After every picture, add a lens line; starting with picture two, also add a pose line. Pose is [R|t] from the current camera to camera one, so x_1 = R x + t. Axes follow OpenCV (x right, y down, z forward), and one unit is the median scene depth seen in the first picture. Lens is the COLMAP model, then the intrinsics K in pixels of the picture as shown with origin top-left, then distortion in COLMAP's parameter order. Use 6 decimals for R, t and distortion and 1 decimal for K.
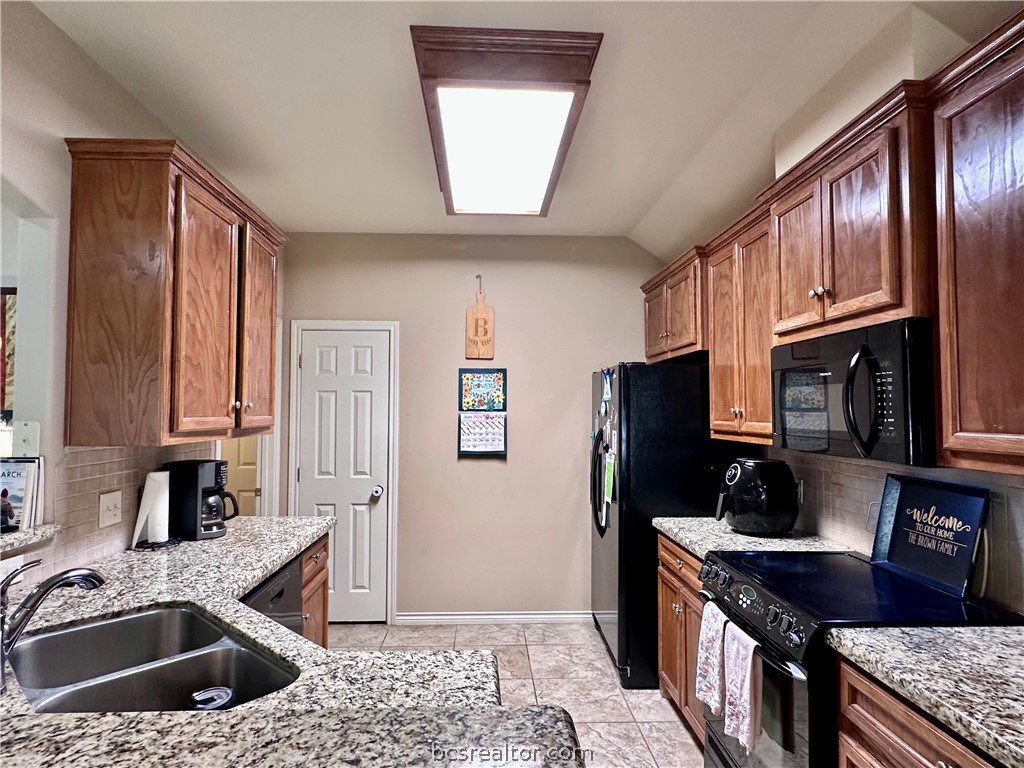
lens RADIAL K [[573.4, 0, 511.1], [0, 573.4, 389.7], [0, 0, 1]] dist [-0.004048, 0.001056]
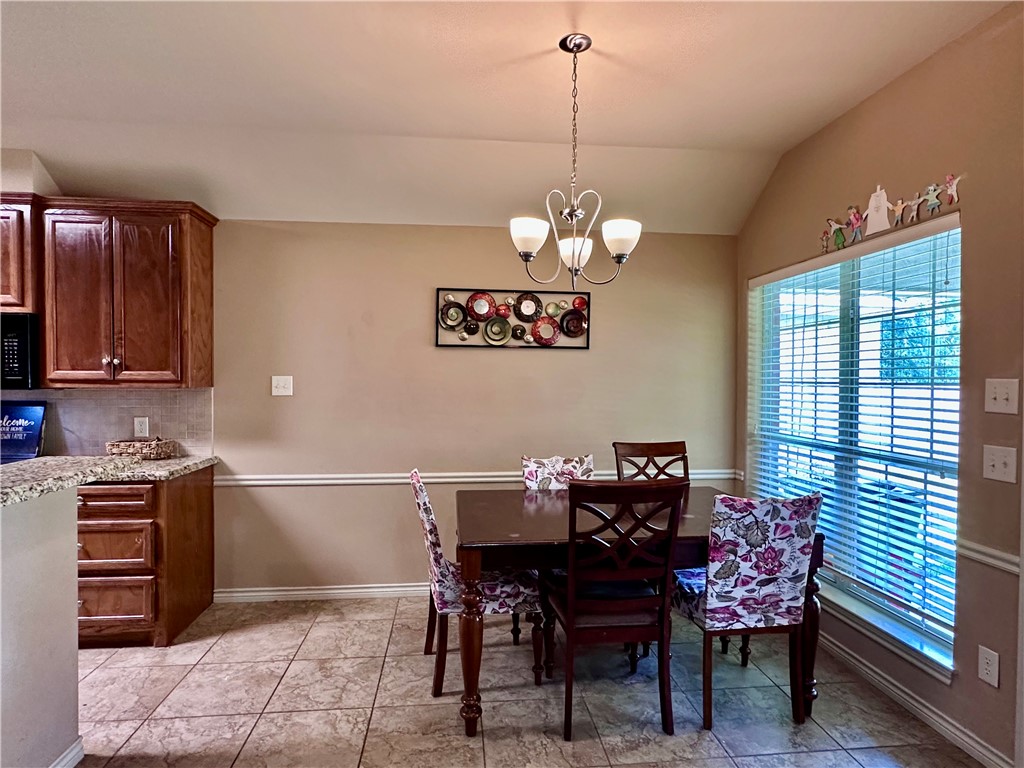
lens RADIAL K [[573.4, 0, 512.6], [0, 573.4, 391.2], [0, 0, 1]] dist [-0.004048, 0.001056]
pose [[-0.072038, -0.024117, 0.997110, -1.364292], [-0.044295, 0.998799, 0.020958, 0.026912], [-0.996418, -0.042657, -0.073020, -0.511432]]
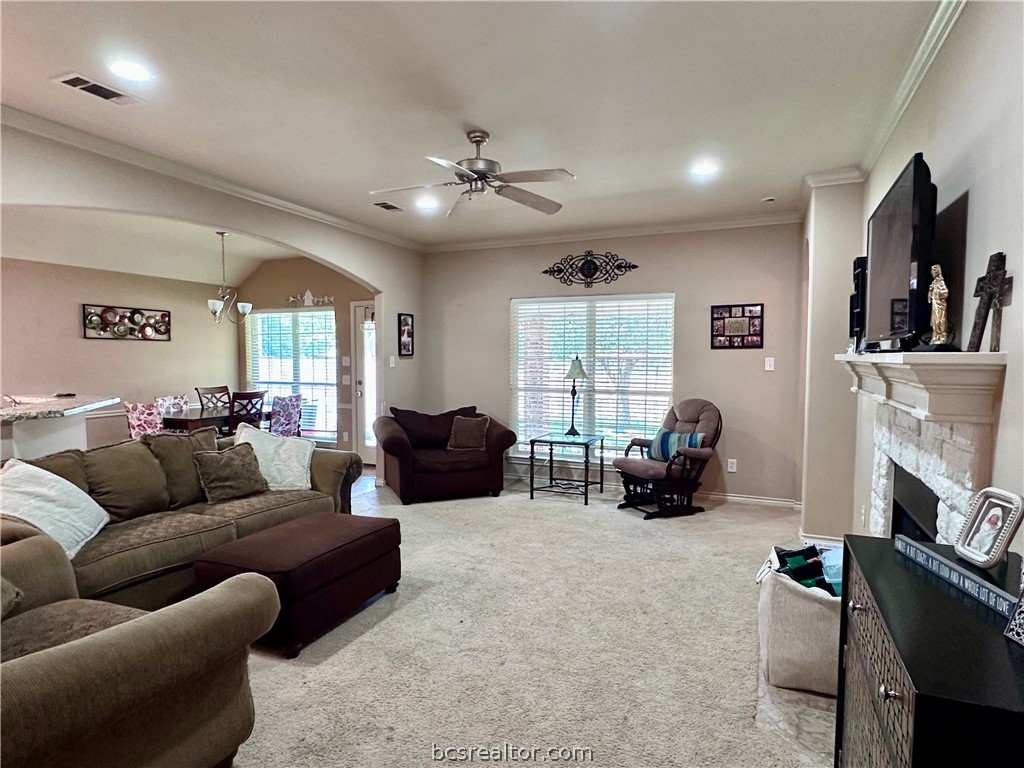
lens RADIAL K [[573.4, 0, 513.2], [0, 573.4, 387.3], [0, 0, 1]] dist [-0.004048, 0.001056]
pose [[-0.896690, -0.028009, 0.441773, -3.437063], [-0.020999, 0.999564, 0.020750, 0.101518], [-0.442161, 0.009329, -0.896887, 1.872338]]
